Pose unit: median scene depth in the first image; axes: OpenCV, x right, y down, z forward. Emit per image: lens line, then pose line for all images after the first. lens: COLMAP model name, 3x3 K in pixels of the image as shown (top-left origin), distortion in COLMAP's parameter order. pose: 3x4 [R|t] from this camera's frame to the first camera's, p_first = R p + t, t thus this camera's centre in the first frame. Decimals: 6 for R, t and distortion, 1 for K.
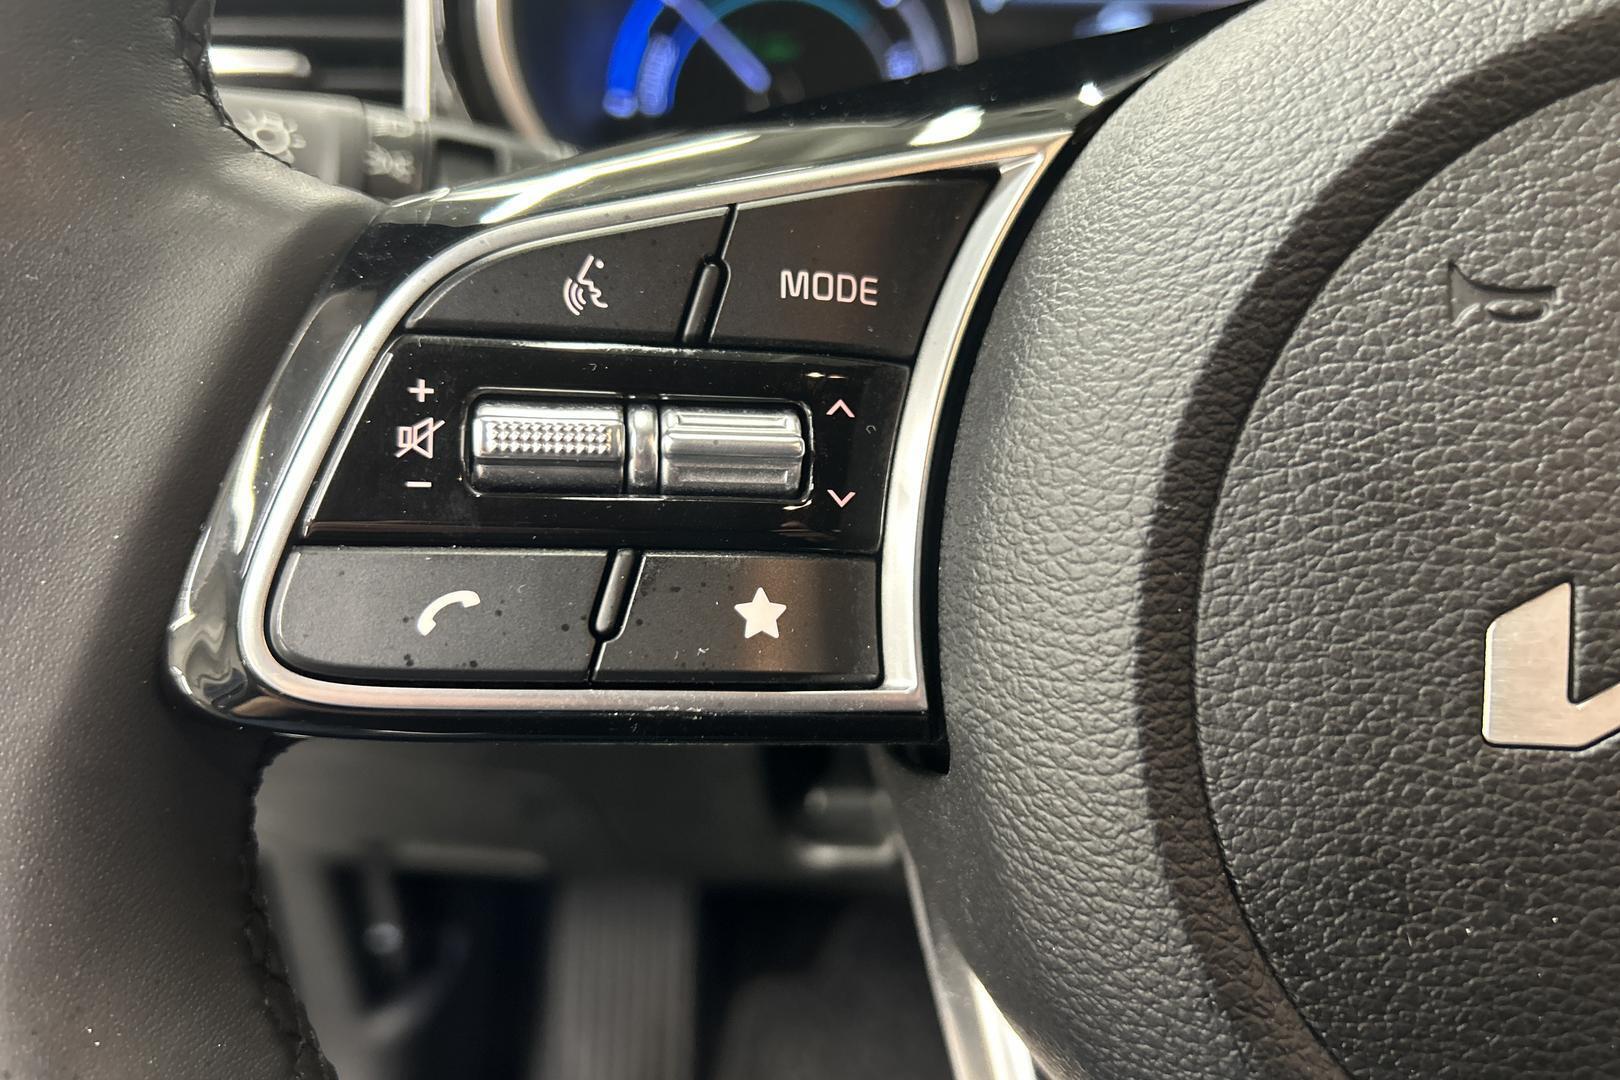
lens RADIAL K [[1333.6, 0, 805.9], [0, 1333.6, 568.8], [0, 0, 1]] dist [0.094959, -0.193634]
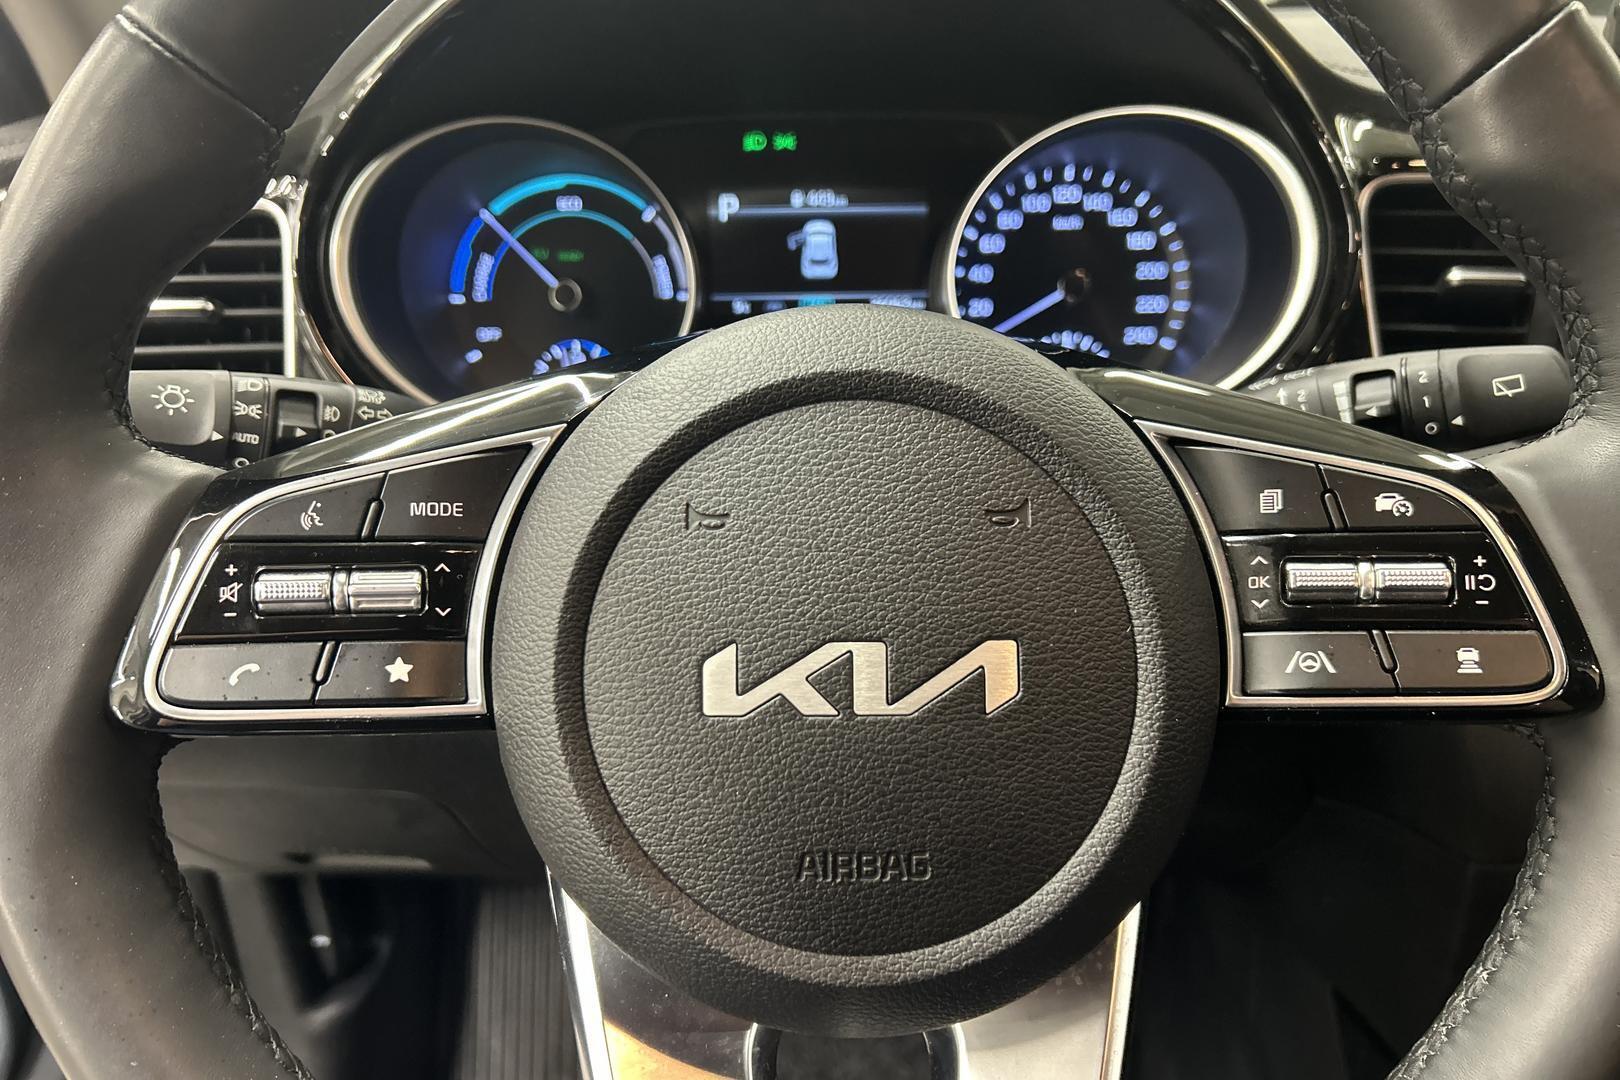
lens RADIAL K [[1251.4, 0, 810.0], [0, 1251.4, 540.0], [0, 0, 1]] dist [0.003474, -0.005109]
pose [[0.998167, -0.032871, 0.050821, 0.541462], [0.035589, 0.997932, -0.053530, -0.042767], [-0.048956, 0.055240, 0.997272, -1.045886]]
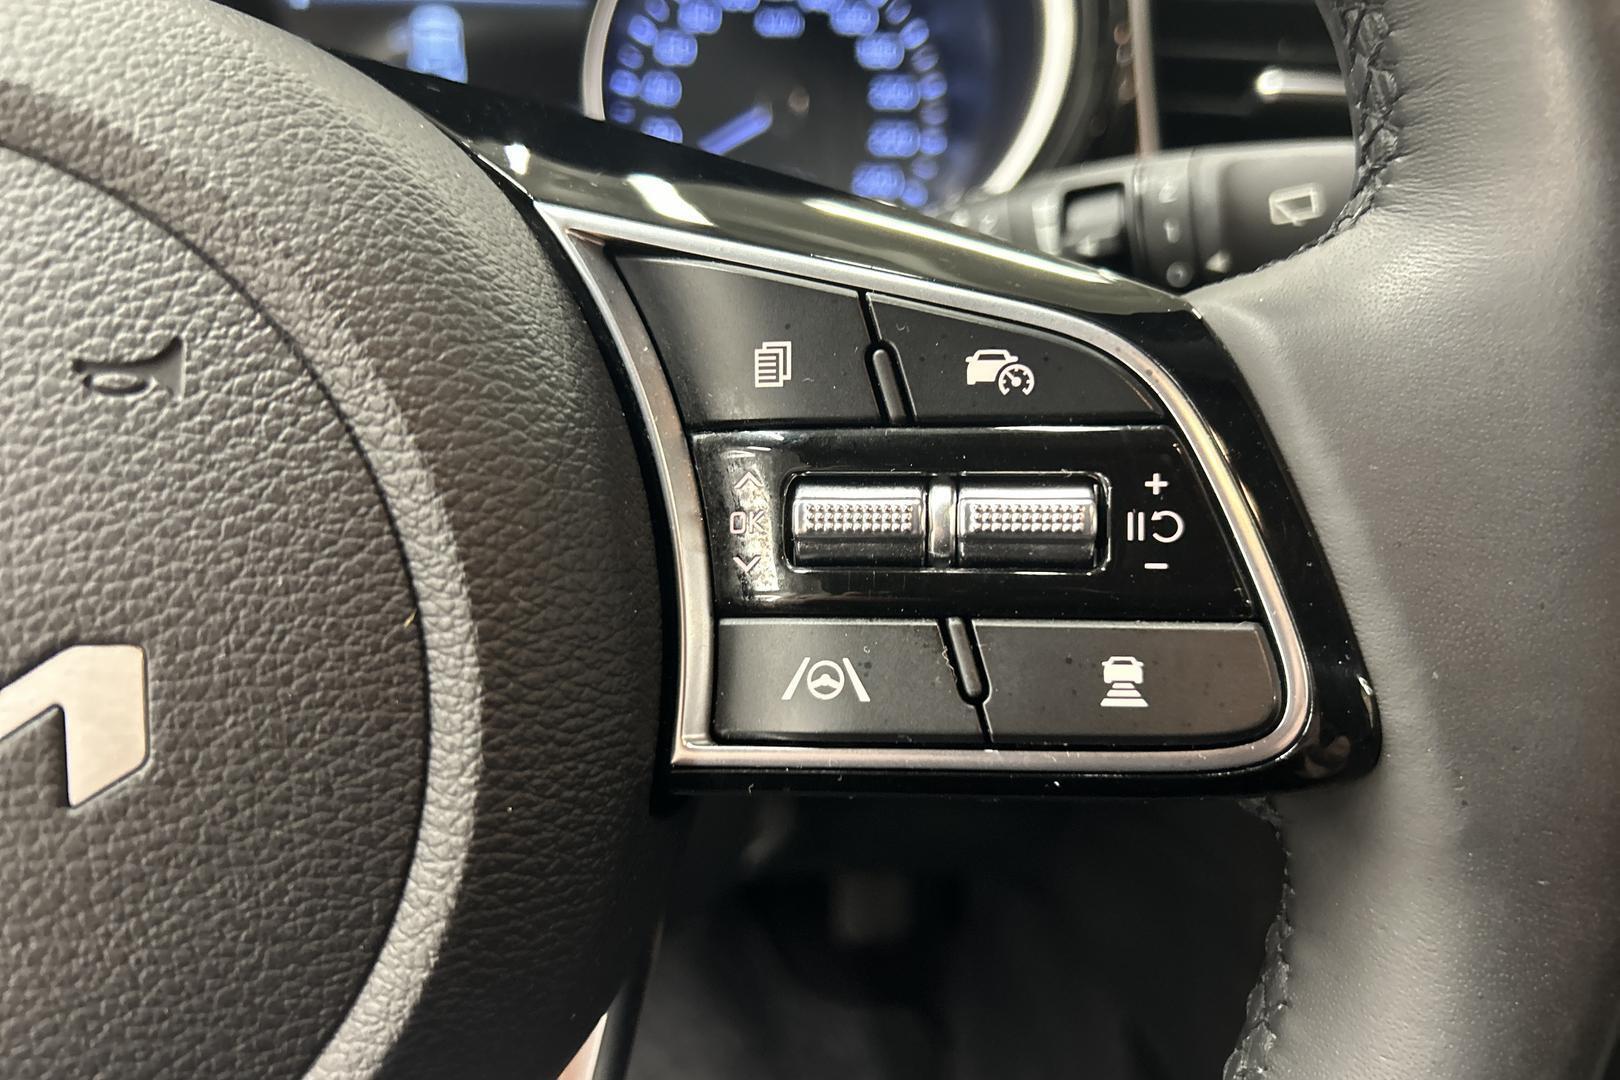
lens RADIAL K [[1281.2, 0, 810.0], [0, 1281.2, 540.0], [0, 0, 1]] dist [0.004271, -0.003467]
pose [[0.992028, -0.028165, 0.122829, 1.319368], [0.027676, 0.999601, 0.005691, -0.047004], [-0.122940, -0.002246, 0.992412, -0.077970]]
